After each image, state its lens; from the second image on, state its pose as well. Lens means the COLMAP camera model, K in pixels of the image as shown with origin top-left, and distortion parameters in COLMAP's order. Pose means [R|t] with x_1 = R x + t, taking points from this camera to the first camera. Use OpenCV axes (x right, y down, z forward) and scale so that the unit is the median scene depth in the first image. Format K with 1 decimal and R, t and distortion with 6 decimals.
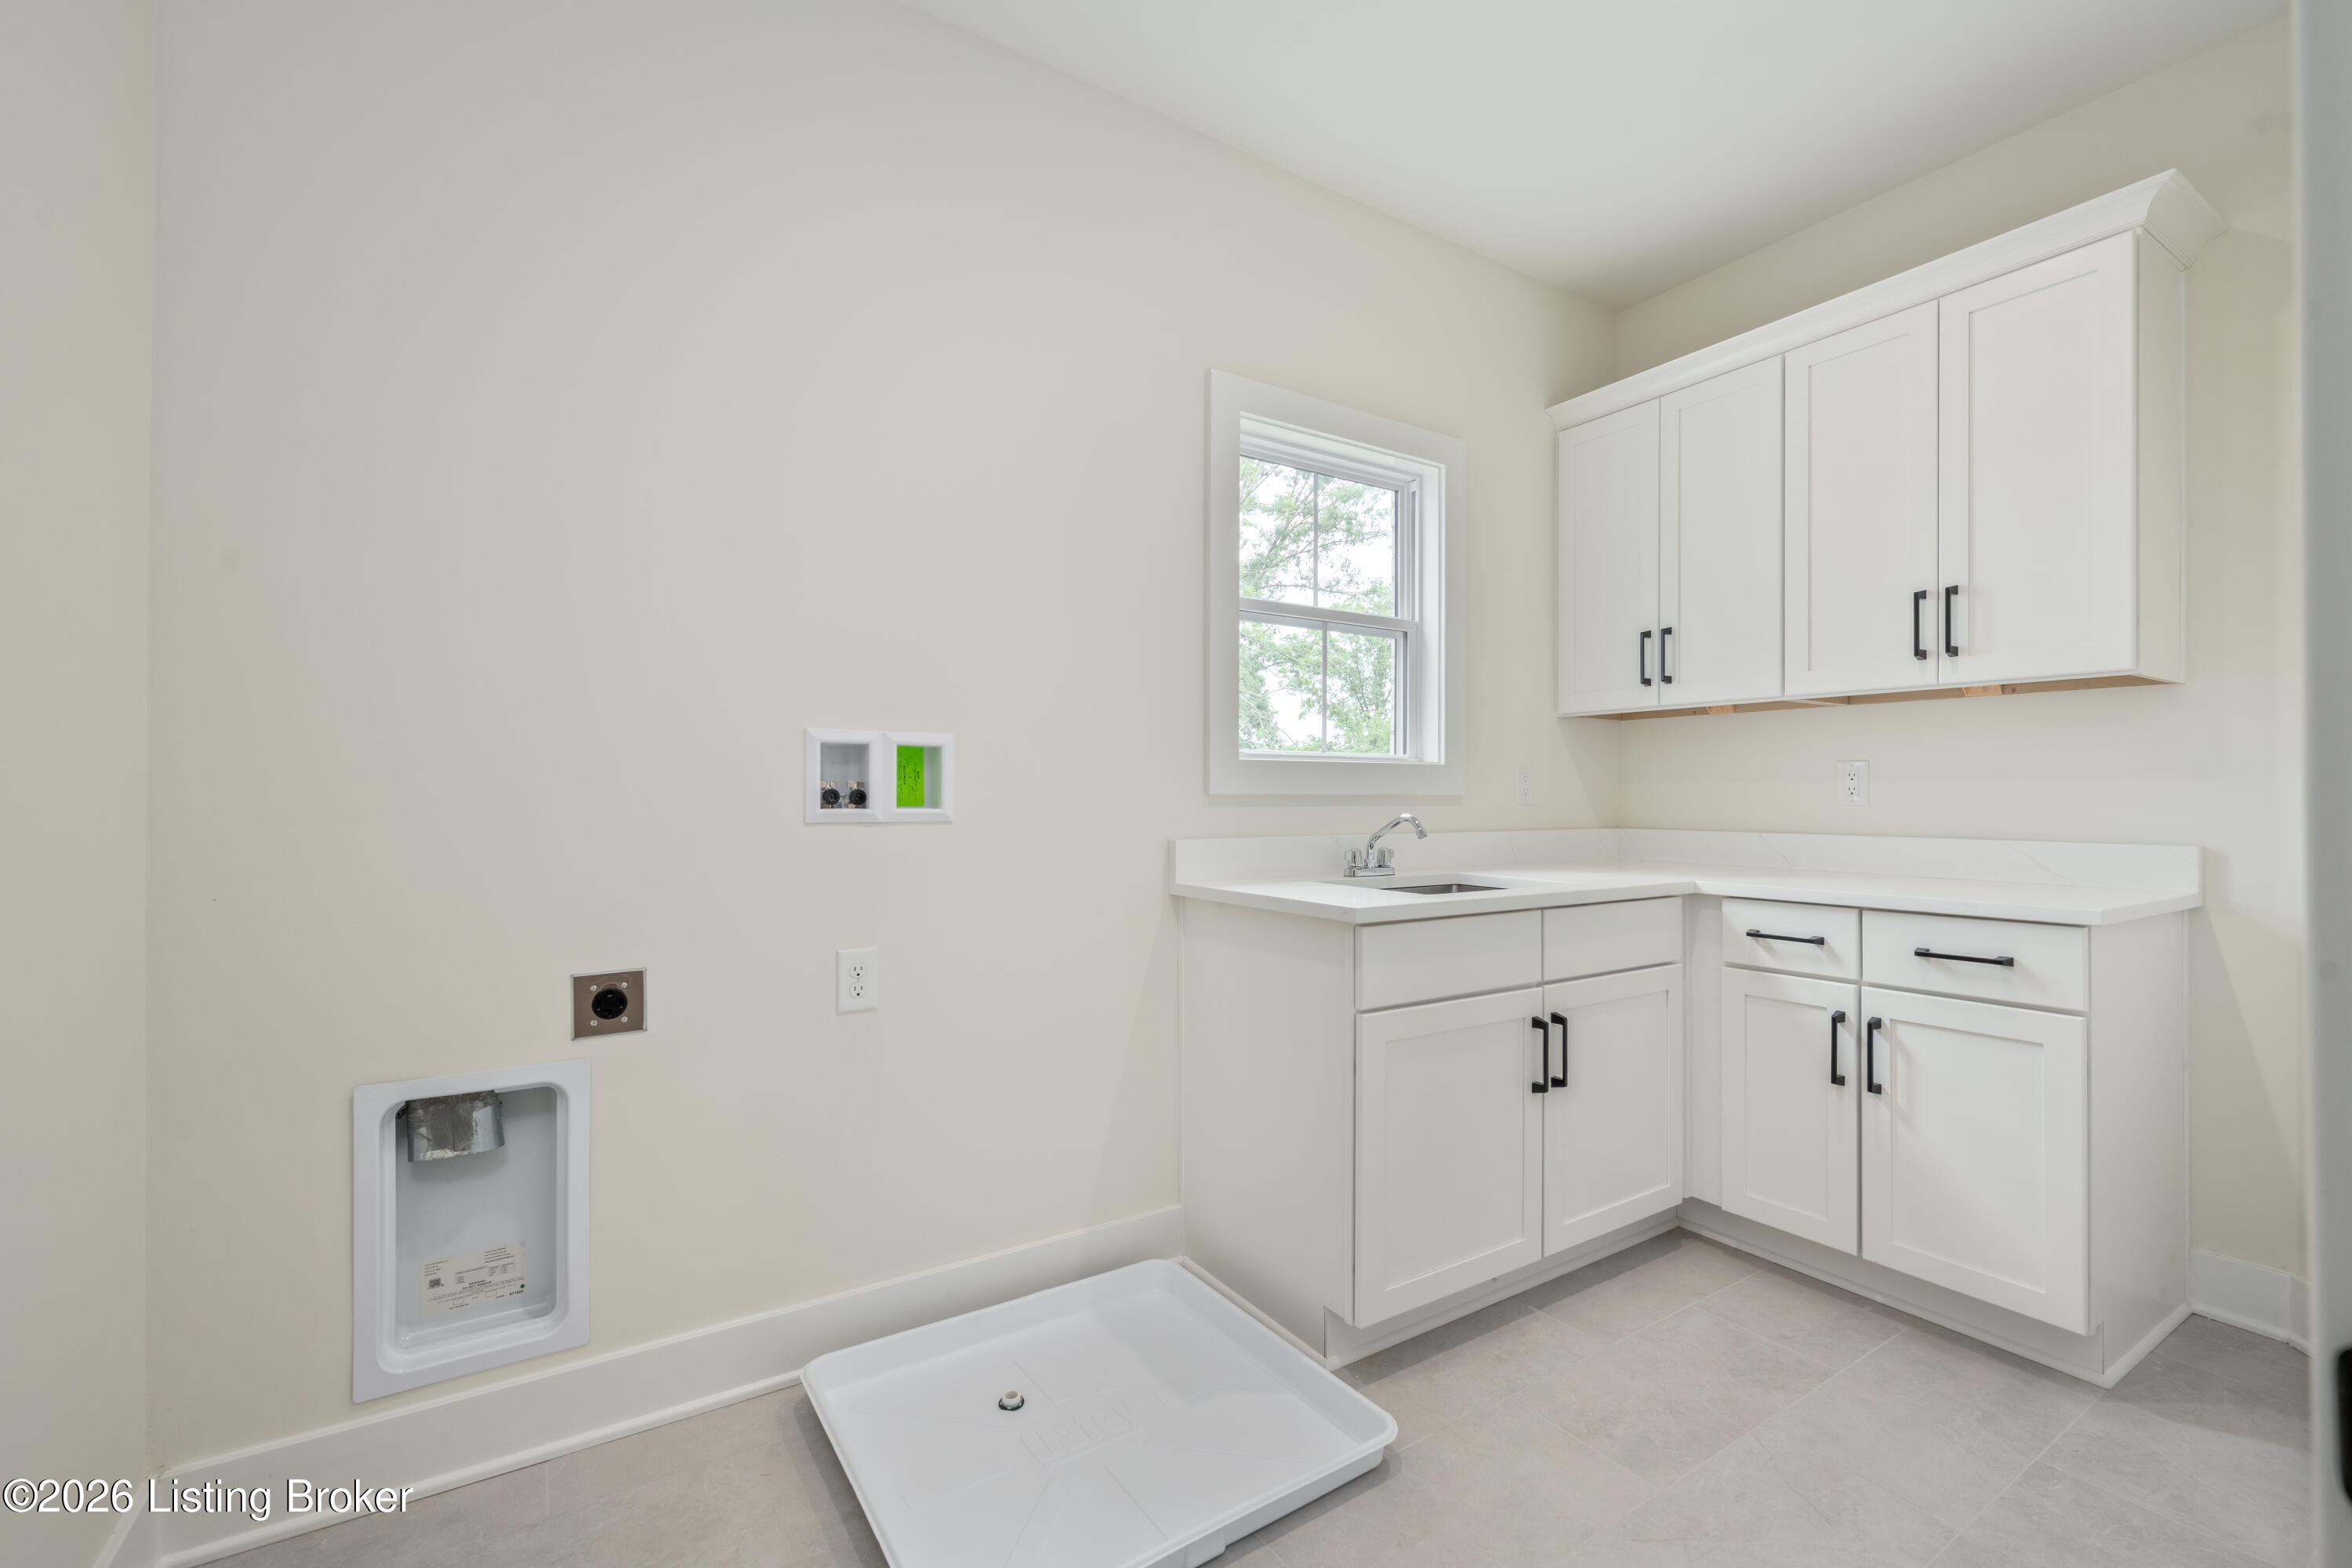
lens RADIAL K [[1024.2, 0, 1196.0], [0, 1024.2, 784.0], [0, 0, 1]] dist [-0.014137, -0.000611]
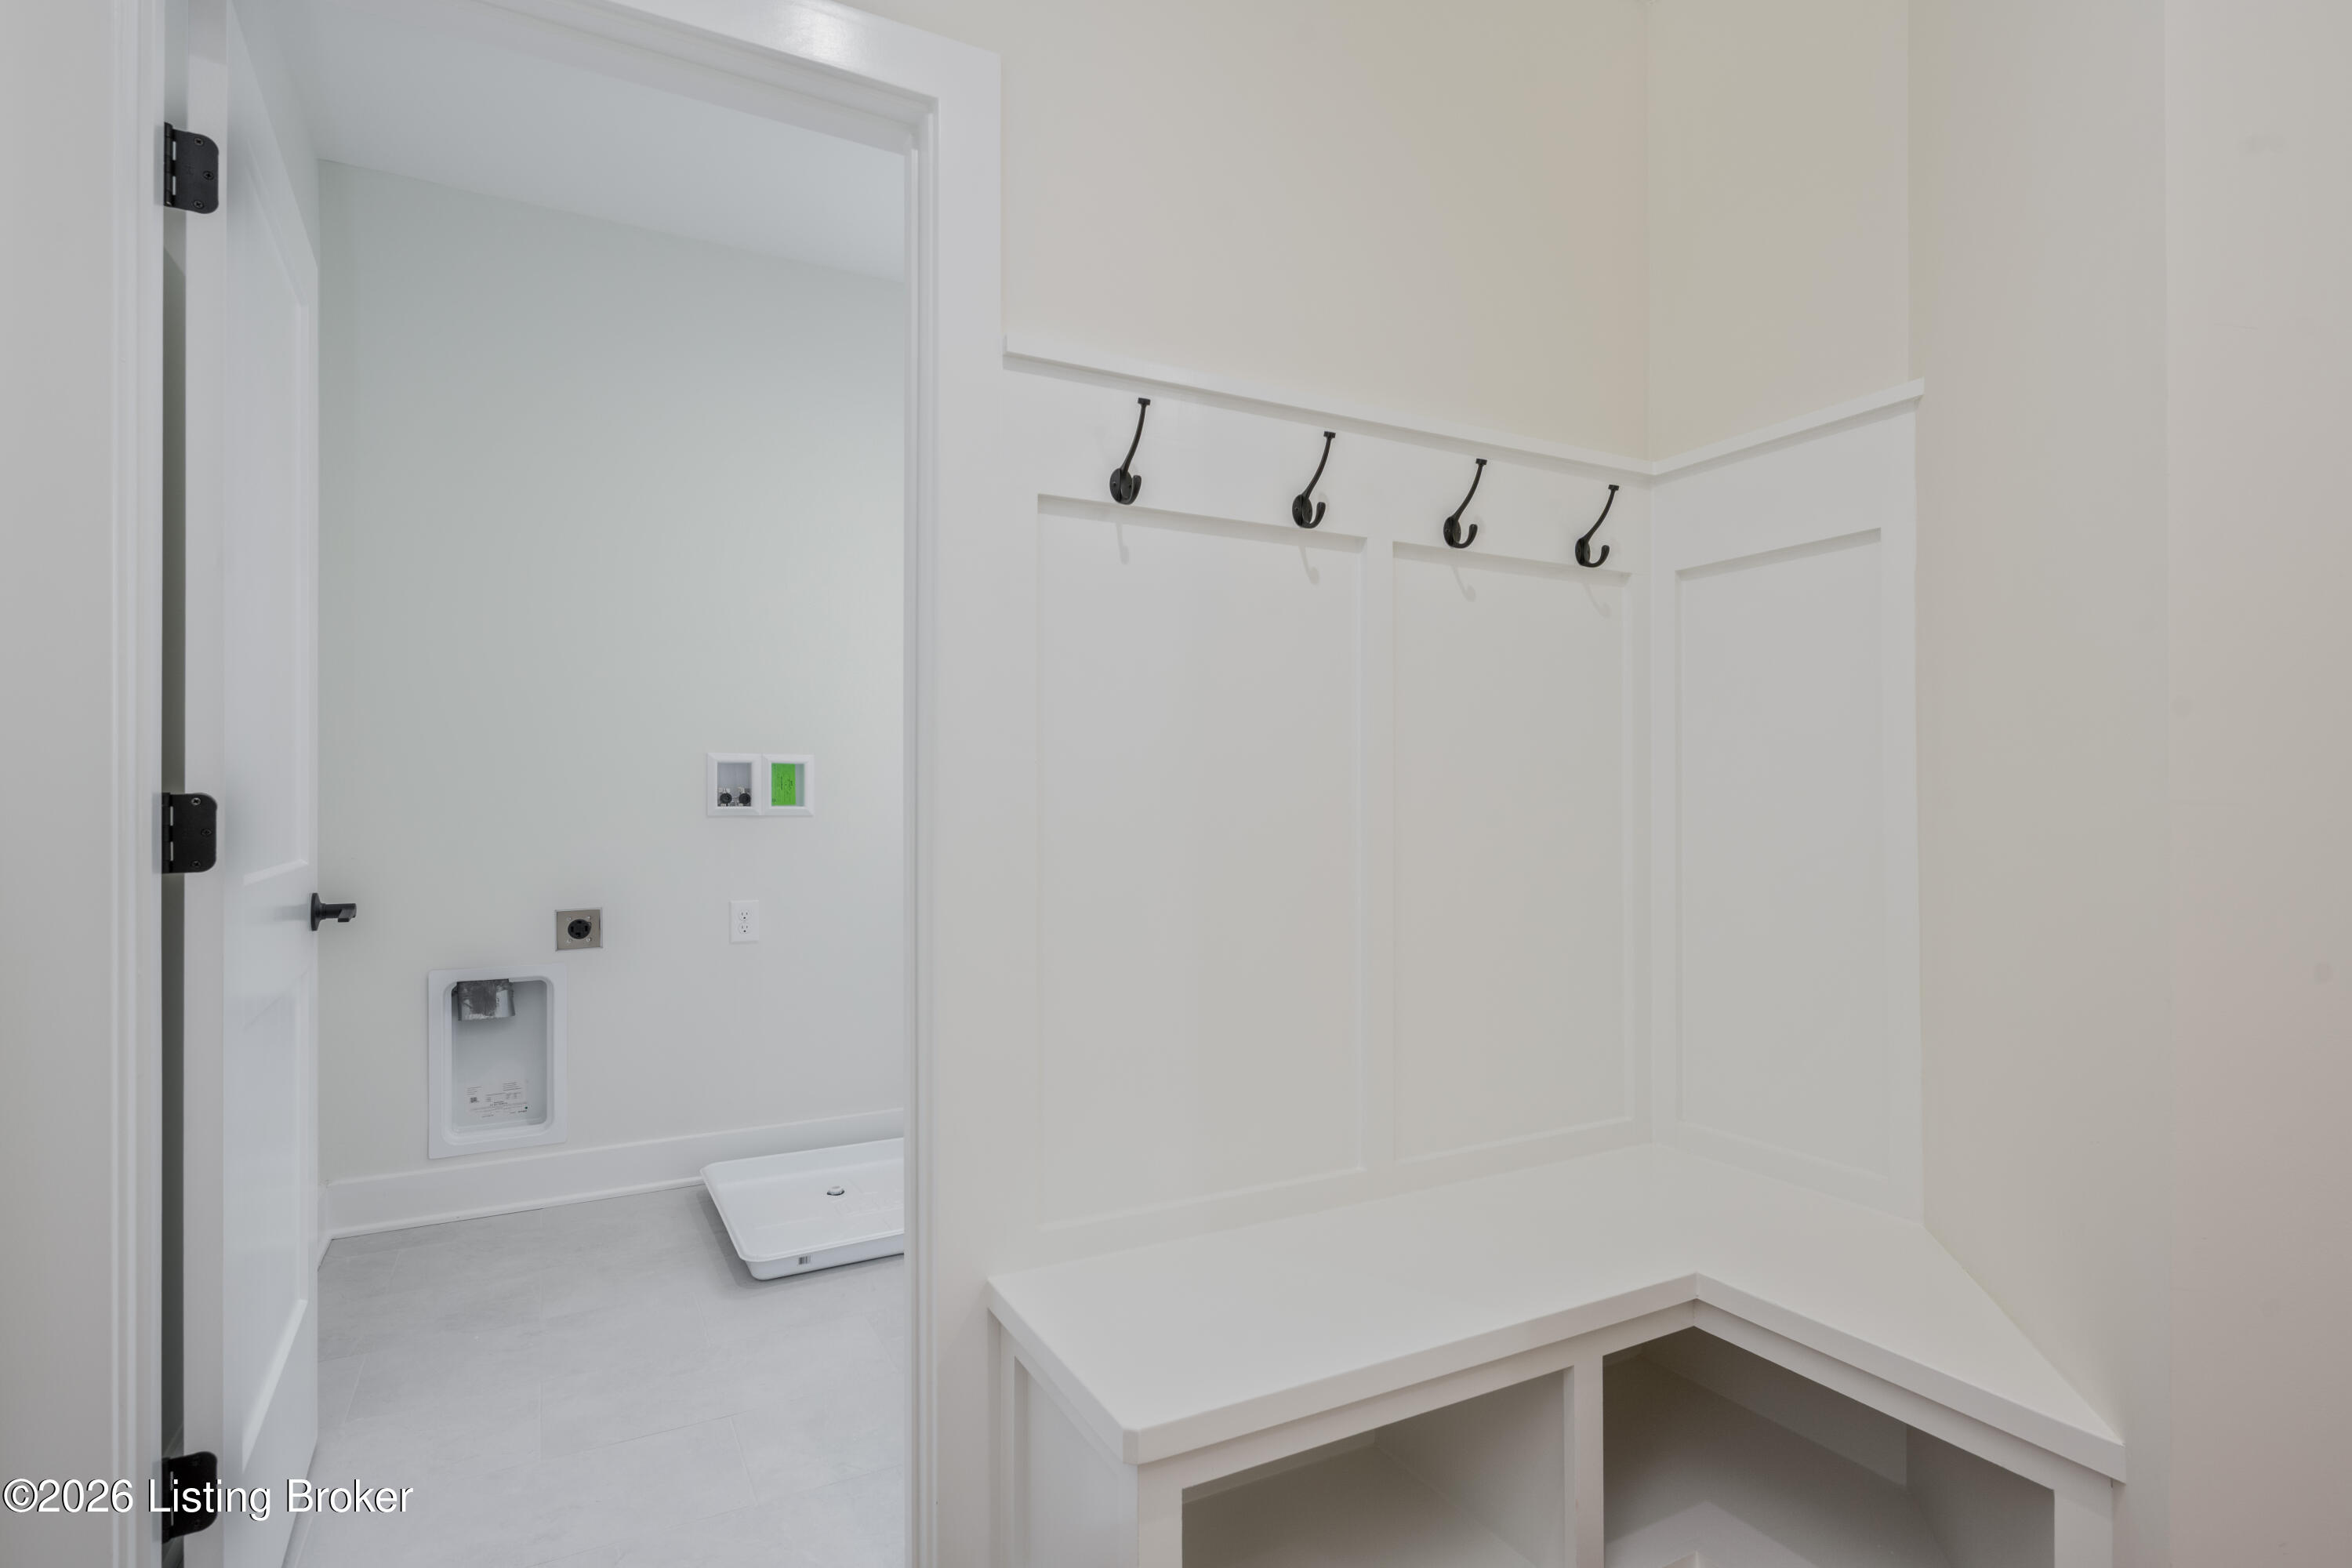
lens RADIAL K [[1101.2, 0, 1157.1], [0, 1101.2, 800.6], [0, 0, 1]] dist [0.002330, -0.000191]
pose [[0.998072, -0.003878, -0.061938, 0.430673], [0.004797, 0.999881, 0.014694, -0.005741], [0.061873, -0.014963, 0.997972, -0.654585]]
